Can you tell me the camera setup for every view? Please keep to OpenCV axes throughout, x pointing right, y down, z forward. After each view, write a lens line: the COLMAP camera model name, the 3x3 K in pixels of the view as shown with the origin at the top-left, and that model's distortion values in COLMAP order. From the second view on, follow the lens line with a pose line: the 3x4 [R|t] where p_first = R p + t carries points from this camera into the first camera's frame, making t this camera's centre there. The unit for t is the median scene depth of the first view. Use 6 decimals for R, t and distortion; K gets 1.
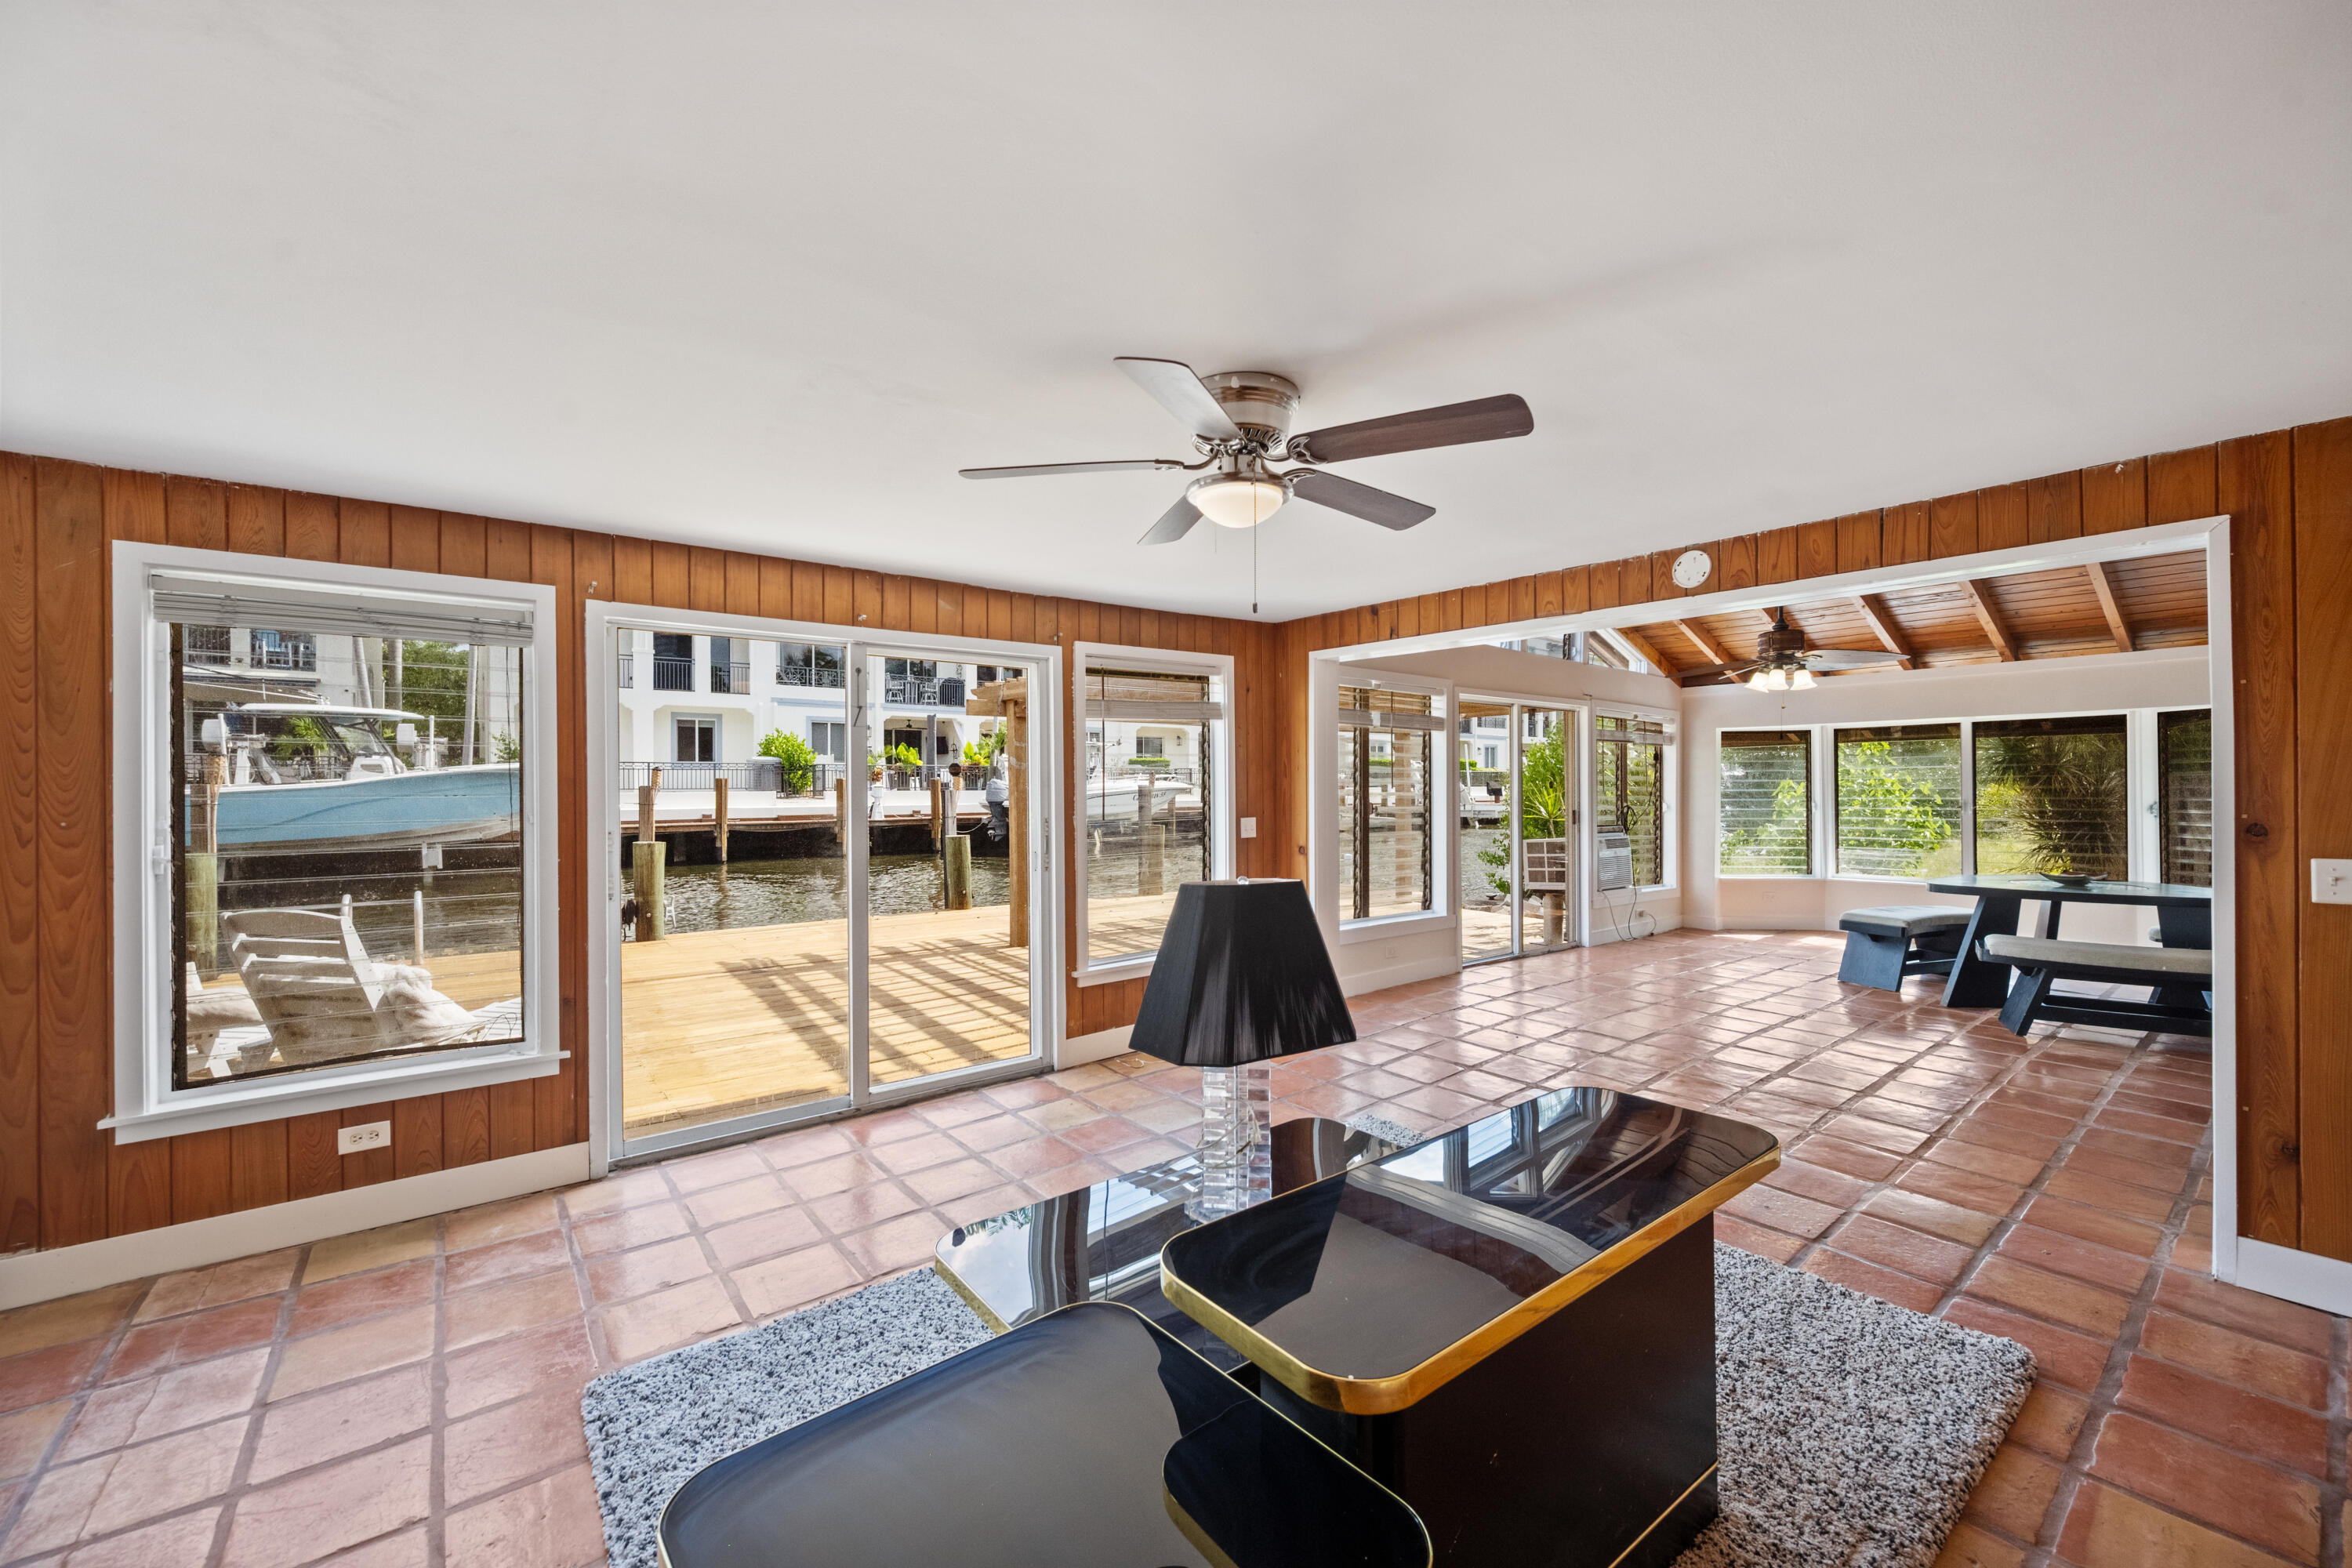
lens RADIAL K [[933.9, 0, 1190.9], [0, 933.9, 783.1], [0, 0, 1]] dist [0.002452, 0.000019]
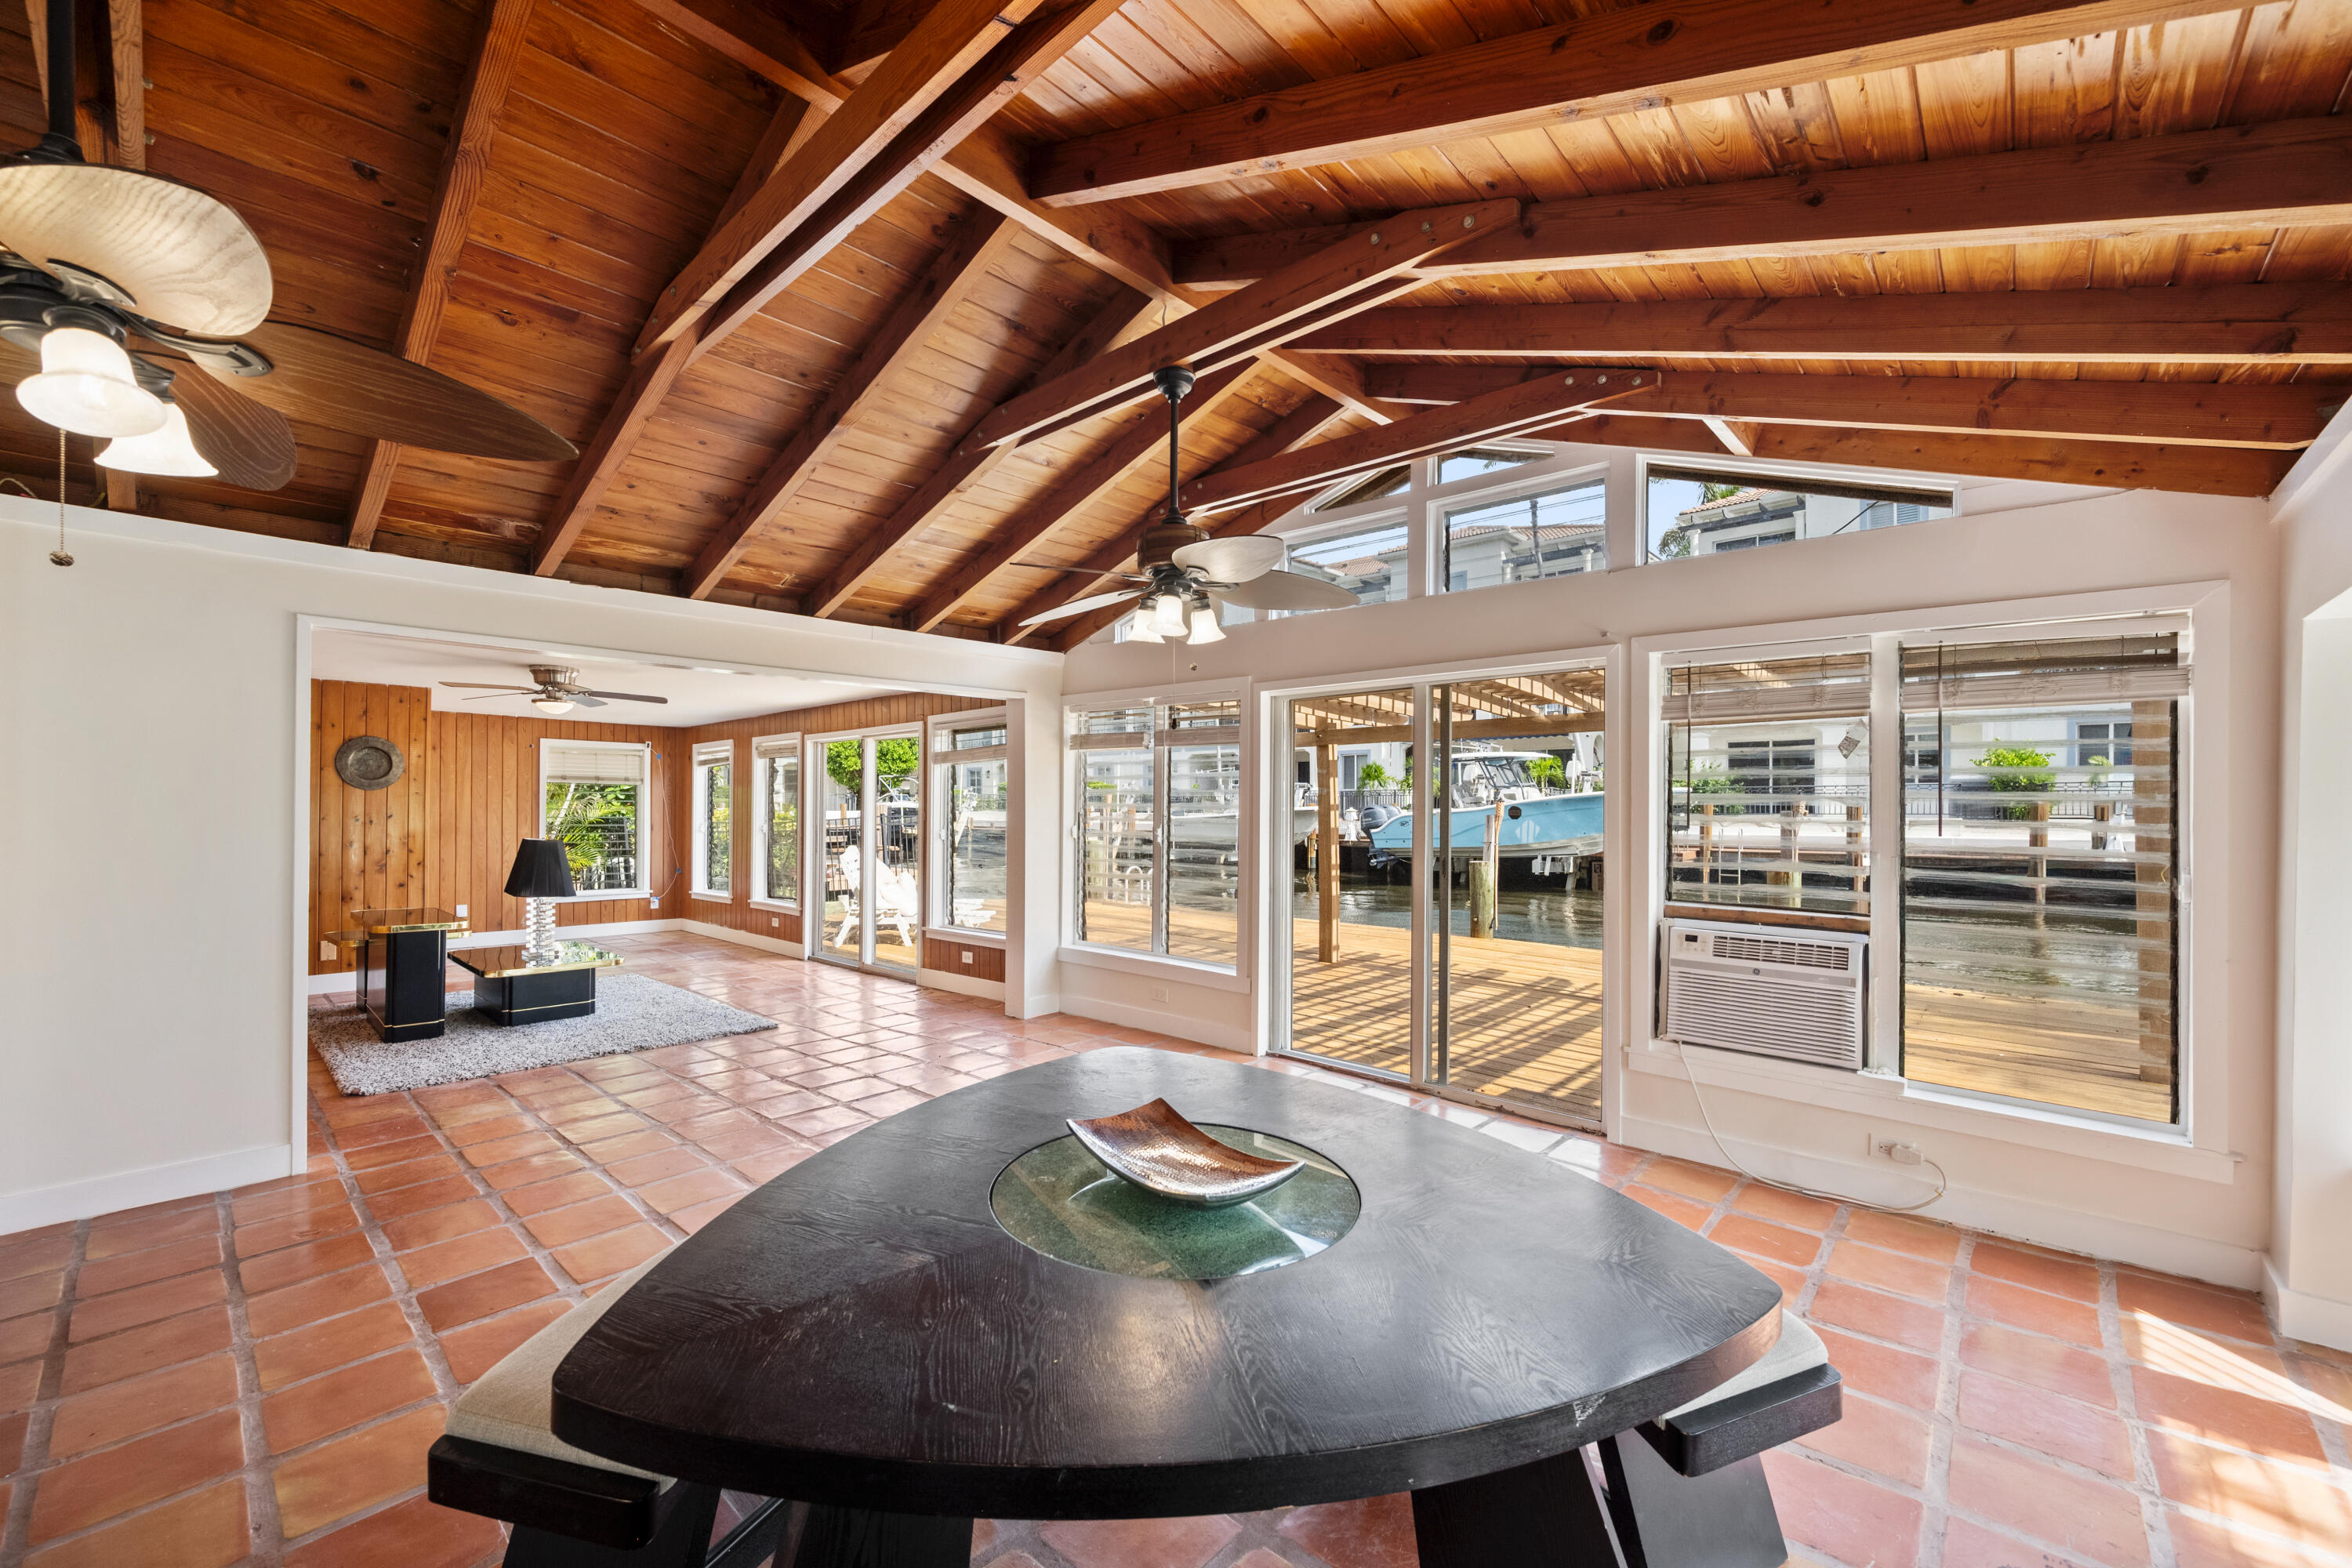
lens RADIAL K [[933.9, 0, 1177.1], [0, 933.9, 799.1], [0, 0, 1]] dist [0.002452, 0.000019]
pose [[0.152569, -0.008222, -0.988259, 0.988455], [-0.002331, 0.999960, -0.008679, -0.000343], [0.988290, 0.003628, 0.152544, 0.781360]]
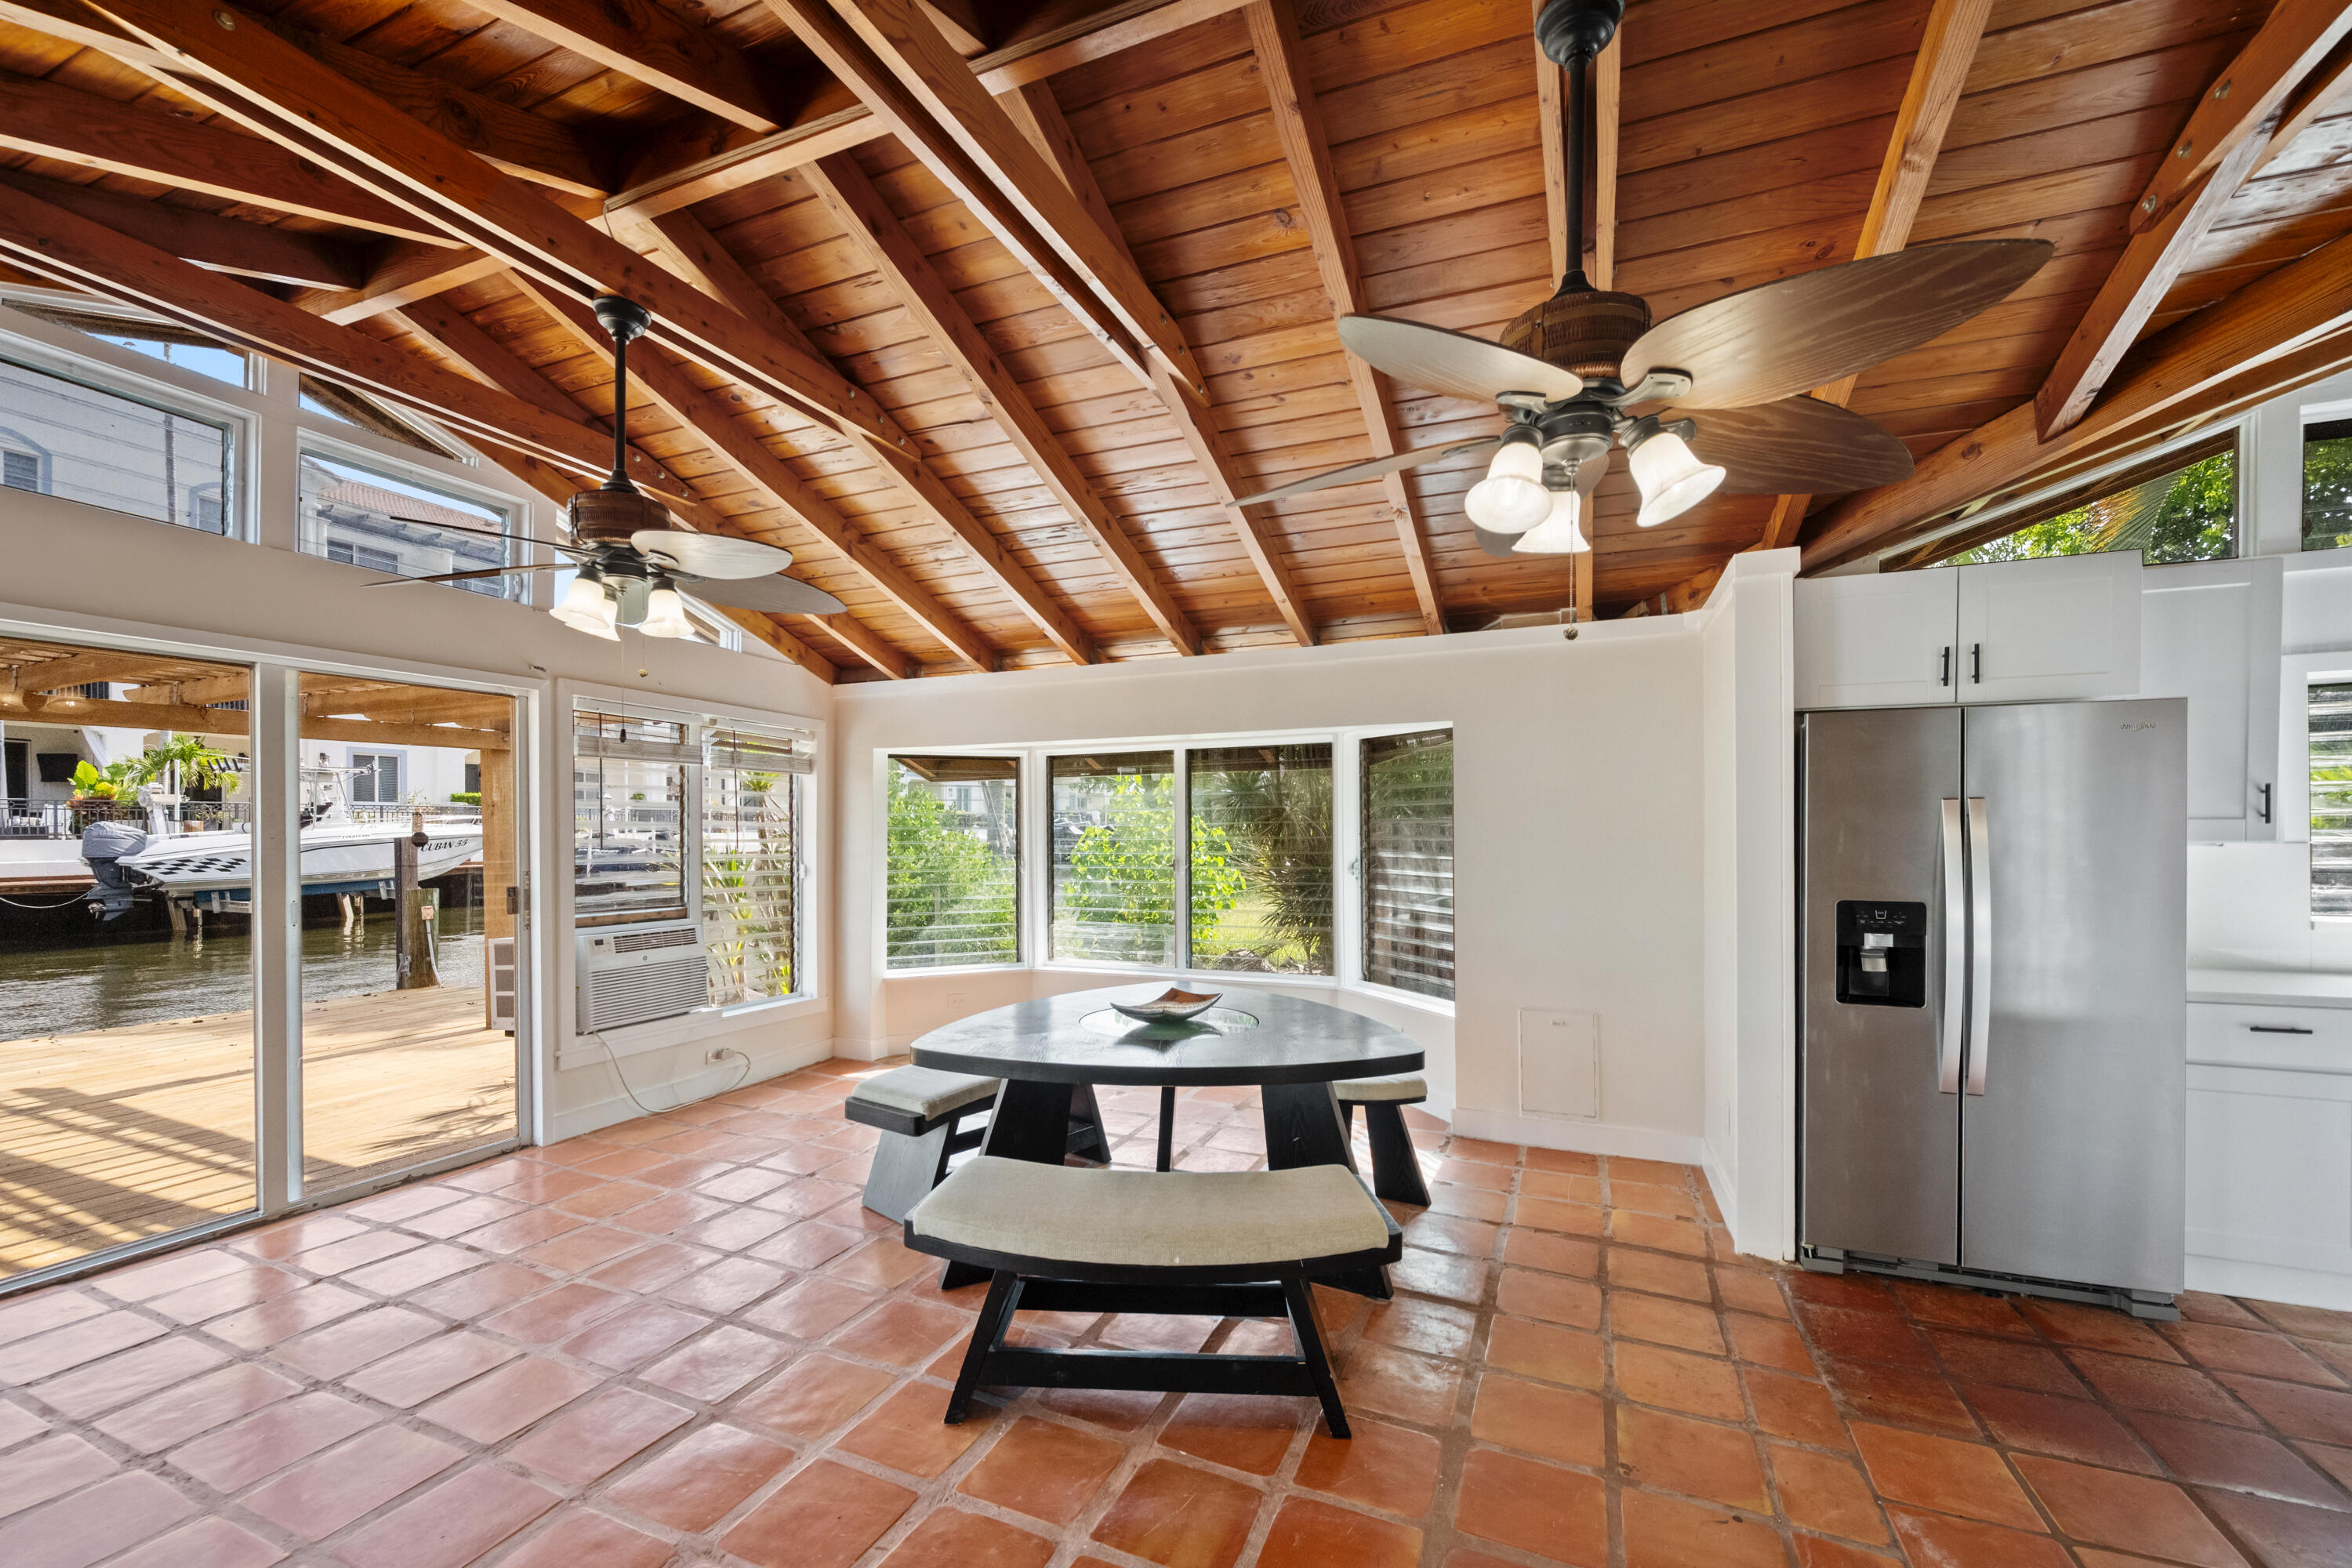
lens RADIAL K [[933.9, 0, 1168.0], [0, 933.9, 839.9], [0, 0, 1]] dist [0.002452, 0.000019]
pose [[0.887582, -0.007835, 0.460584, 0.557942], [0.000820, 0.999881, 0.015430, -0.005511], [-0.460650, -0.013318, 0.887482, 0.413943]]
